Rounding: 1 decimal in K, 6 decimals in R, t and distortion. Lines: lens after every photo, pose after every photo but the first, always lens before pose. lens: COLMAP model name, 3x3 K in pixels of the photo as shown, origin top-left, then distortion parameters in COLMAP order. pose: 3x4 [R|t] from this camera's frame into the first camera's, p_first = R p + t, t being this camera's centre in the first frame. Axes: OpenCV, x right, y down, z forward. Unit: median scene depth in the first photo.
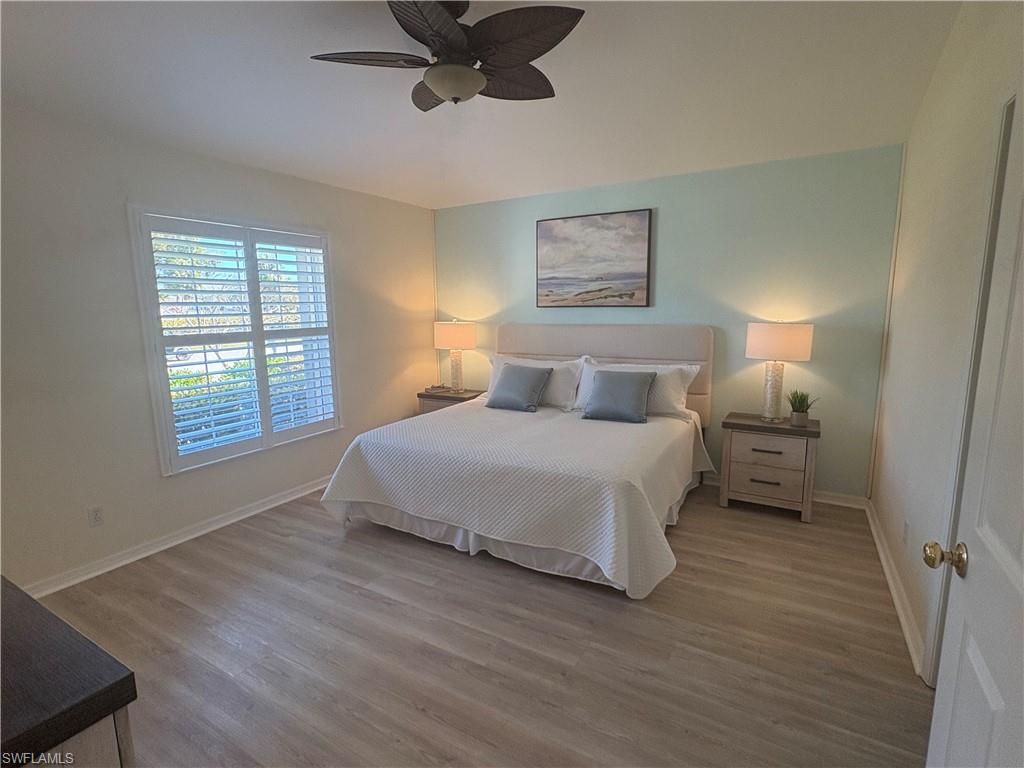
lens RADIAL K [[493.9, 0, 507.2], [0, 493.9, 386.4], [0, 0, 1]] dist [-0.000201, -0.000883]
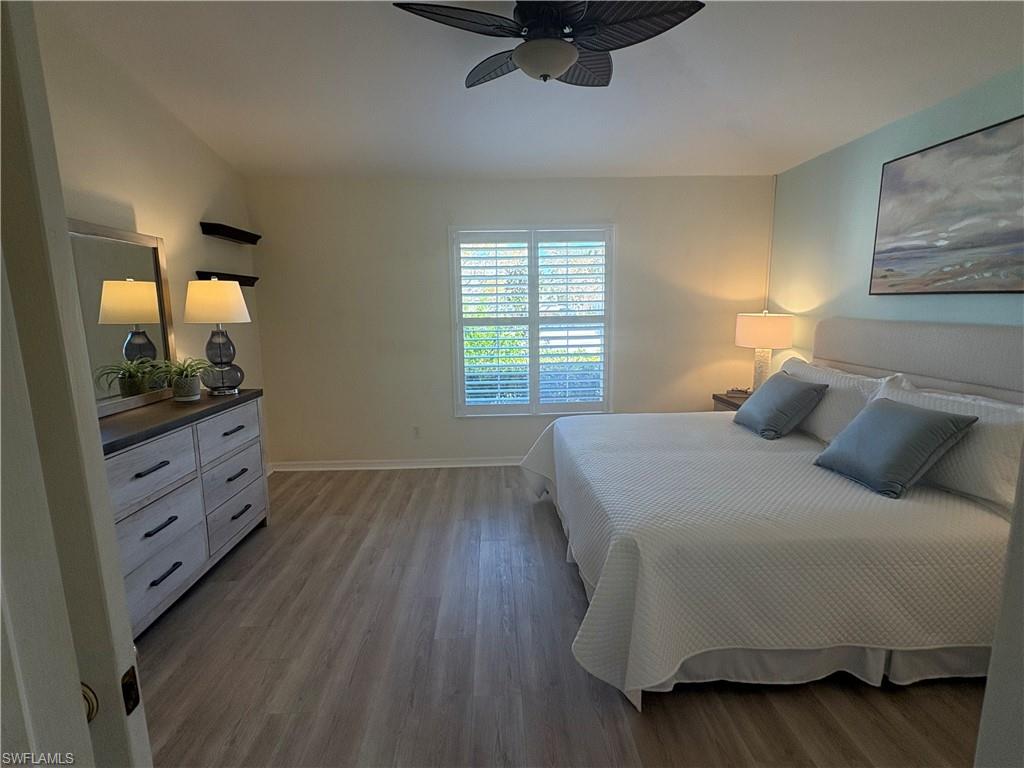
lens RADIAL K [[493.9, 0, 511.2], [0, 493.9, 382.5], [0, 0, 1]] dist [-0.000201, -0.000883]
pose [[0.538850, 0.139093, -0.830840, 0.433515], [-0.128665, 0.988292, 0.082005, -0.040920], [0.832518, 0.062712, 0.550437, 0.271078]]
